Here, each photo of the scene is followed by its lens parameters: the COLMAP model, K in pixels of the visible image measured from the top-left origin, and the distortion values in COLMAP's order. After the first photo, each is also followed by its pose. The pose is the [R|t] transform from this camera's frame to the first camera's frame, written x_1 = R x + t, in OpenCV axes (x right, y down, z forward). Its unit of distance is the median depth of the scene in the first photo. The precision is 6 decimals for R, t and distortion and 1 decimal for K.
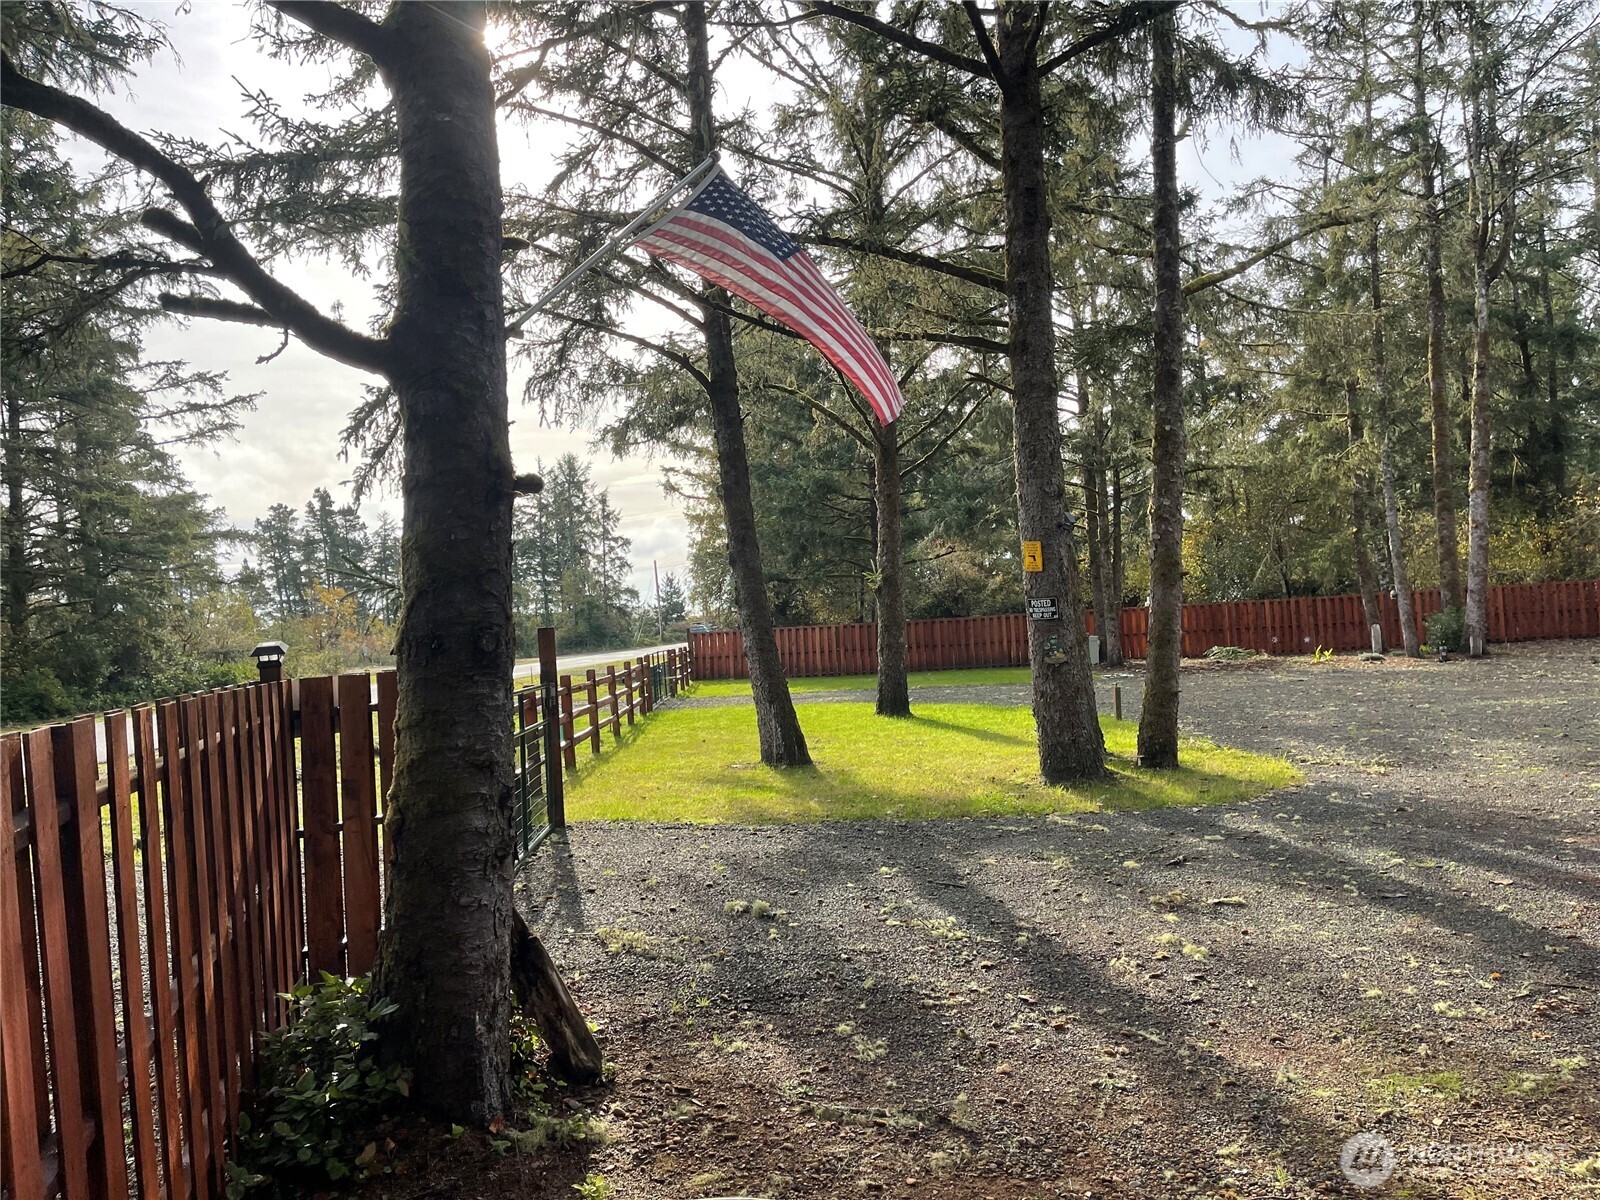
lens RADIAL K [[1206.8, 0, 807.8], [0, 1206.8, 597.6], [0, 0, 1]] dist [0.064648, -0.080433]
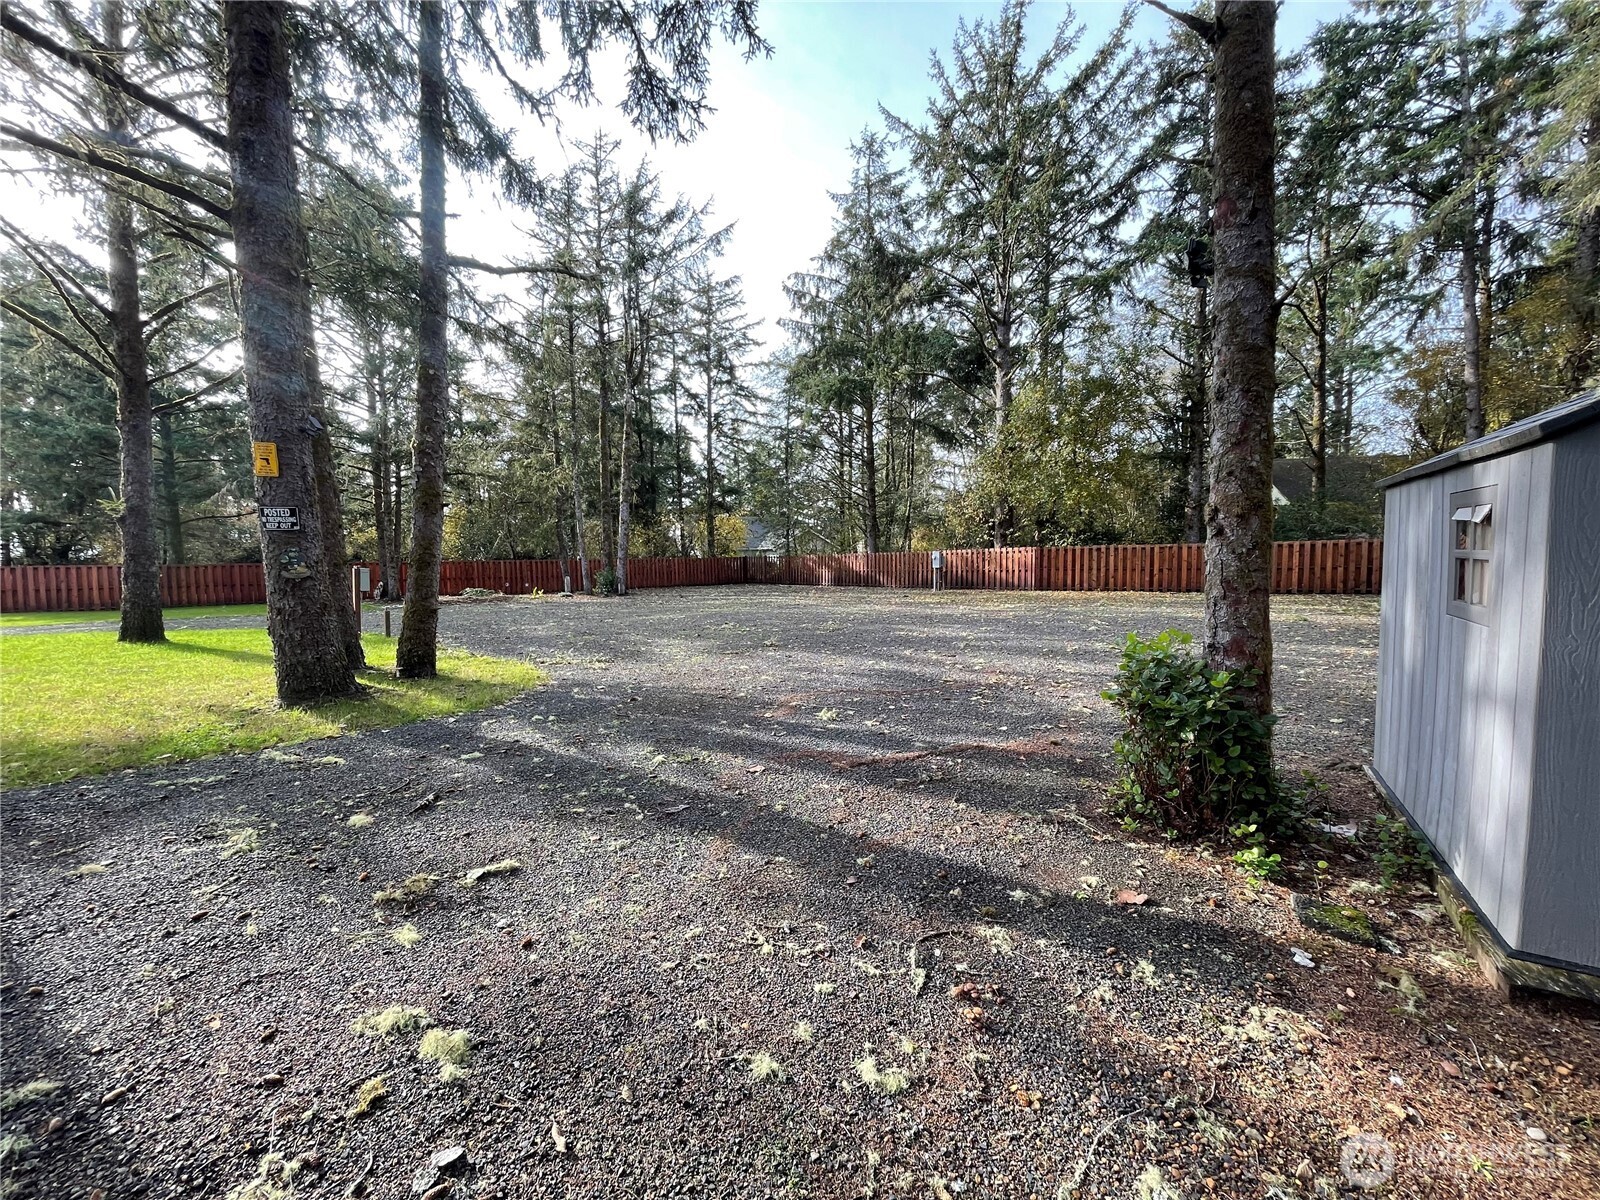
lens RADIAL K [[644.4, 0, 798.9], [0, 644.4, 604.1], [0, 0, 1]] dist [-0.004599, 0.000097]
pose [[0.696439, -0.000162, 0.717616, 0.123644], [-0.038098, 0.998581, 0.037199, 0.042591], [-0.716604, -0.053247, 0.695445, 0.387154]]
